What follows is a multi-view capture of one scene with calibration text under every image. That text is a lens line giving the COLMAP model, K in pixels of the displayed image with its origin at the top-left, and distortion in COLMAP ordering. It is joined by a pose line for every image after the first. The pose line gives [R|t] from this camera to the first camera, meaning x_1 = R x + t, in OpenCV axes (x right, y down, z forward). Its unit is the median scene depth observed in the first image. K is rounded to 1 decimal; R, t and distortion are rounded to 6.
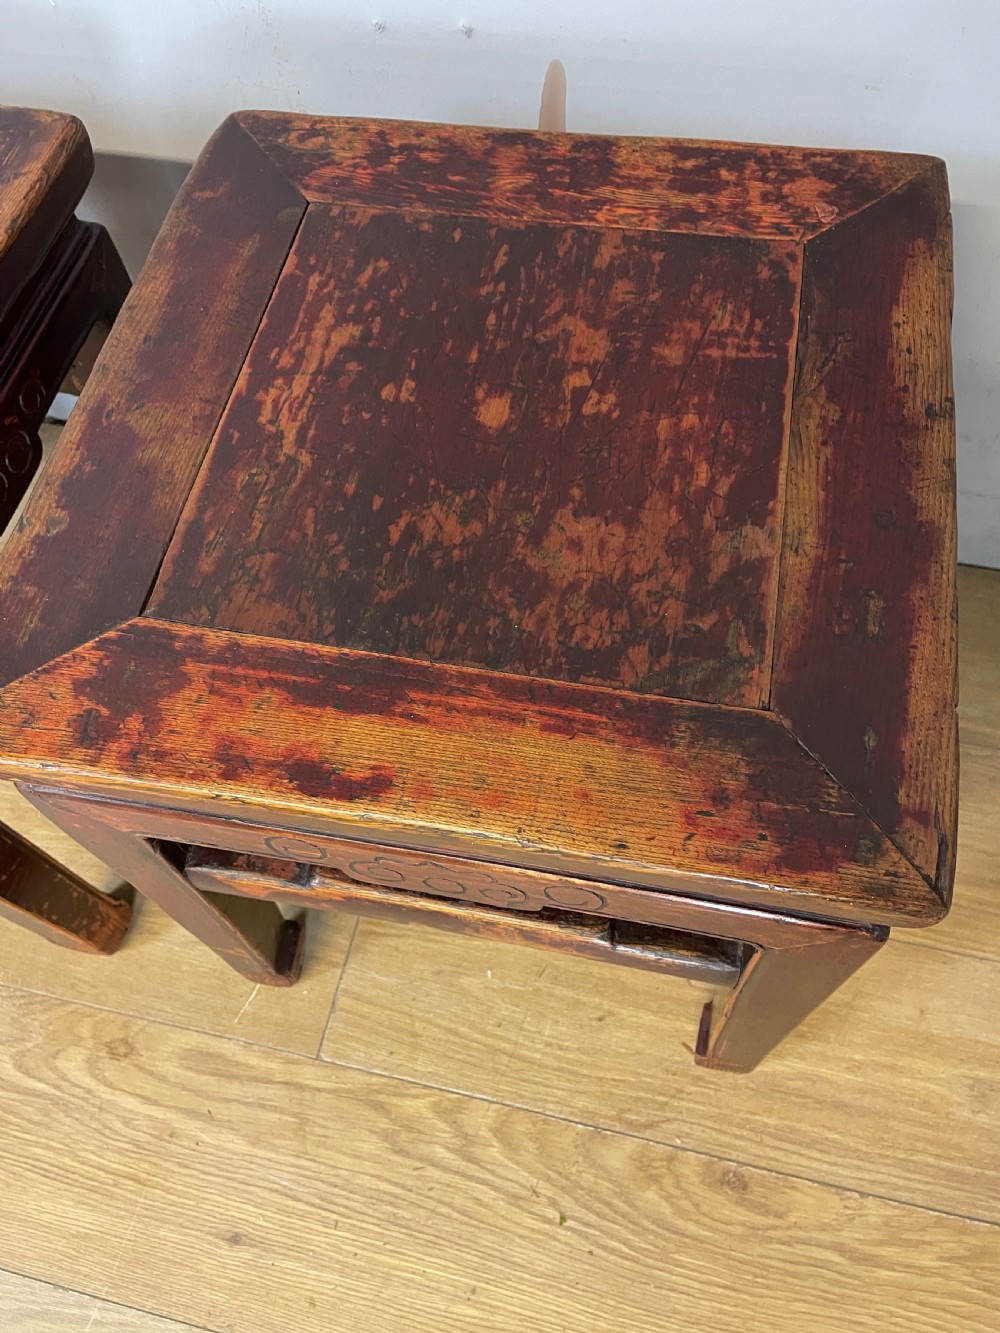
lens RADIAL K [[1005.1, 0, 511.7], [0, 1005.1, 679.9], [0, 0, 1]] dist [0.097623, -0.125706]
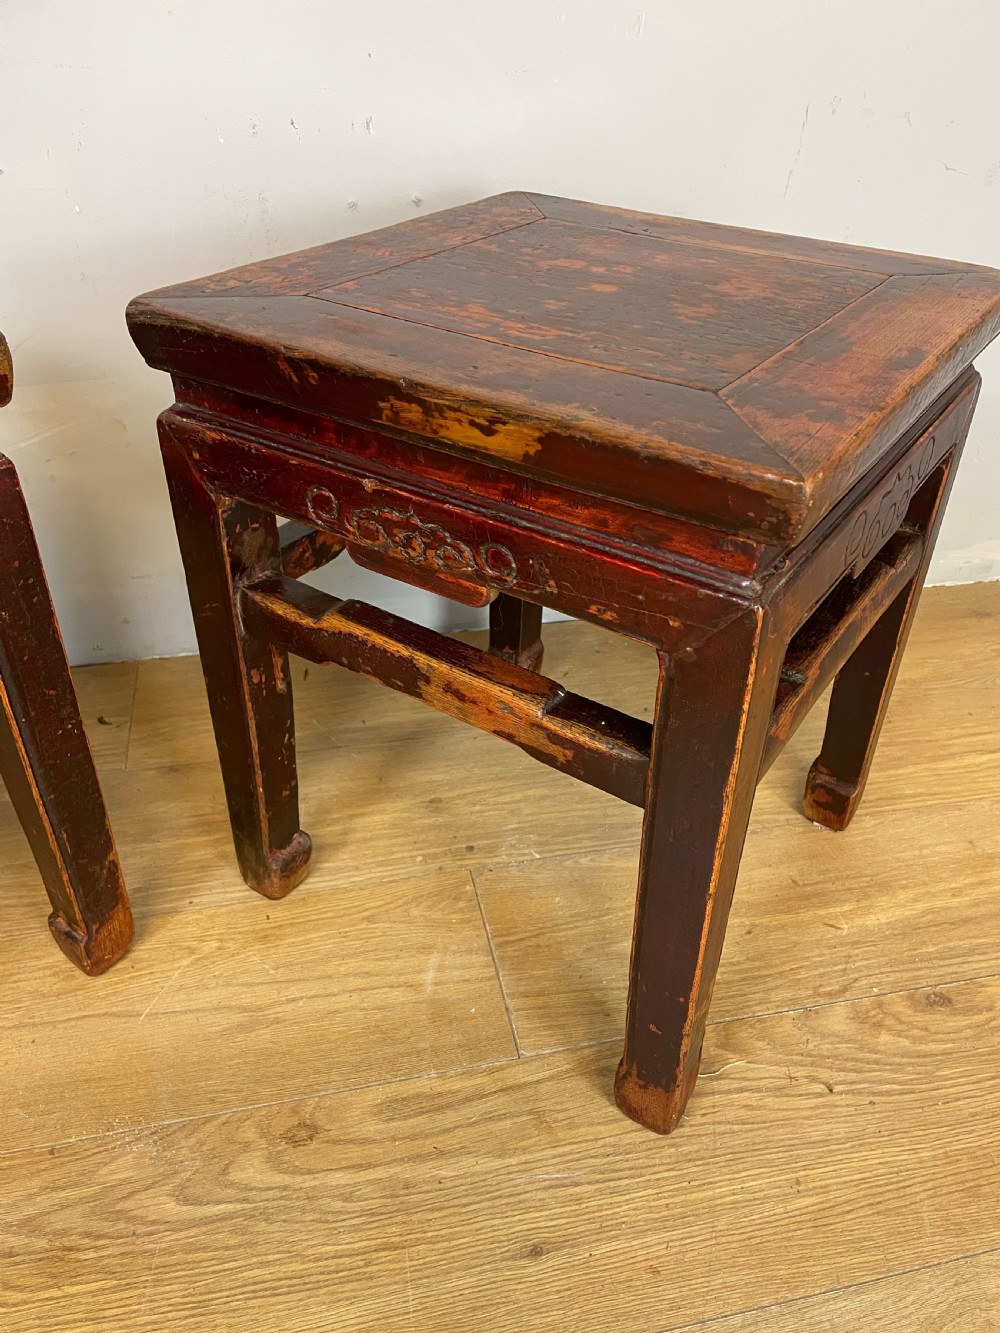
lens RADIAL K [[1005.1, 0, 505.4], [0, 1005.1, 677.5], [0, 0, 1]] dist [0.097623, -0.125706]
pose [[0.901141, -0.189383, 0.389972, -0.520036], [0.347980, 0.852479, -0.390116, 0.455193], [-0.258561, 0.487252, 0.834105, 0.078137]]
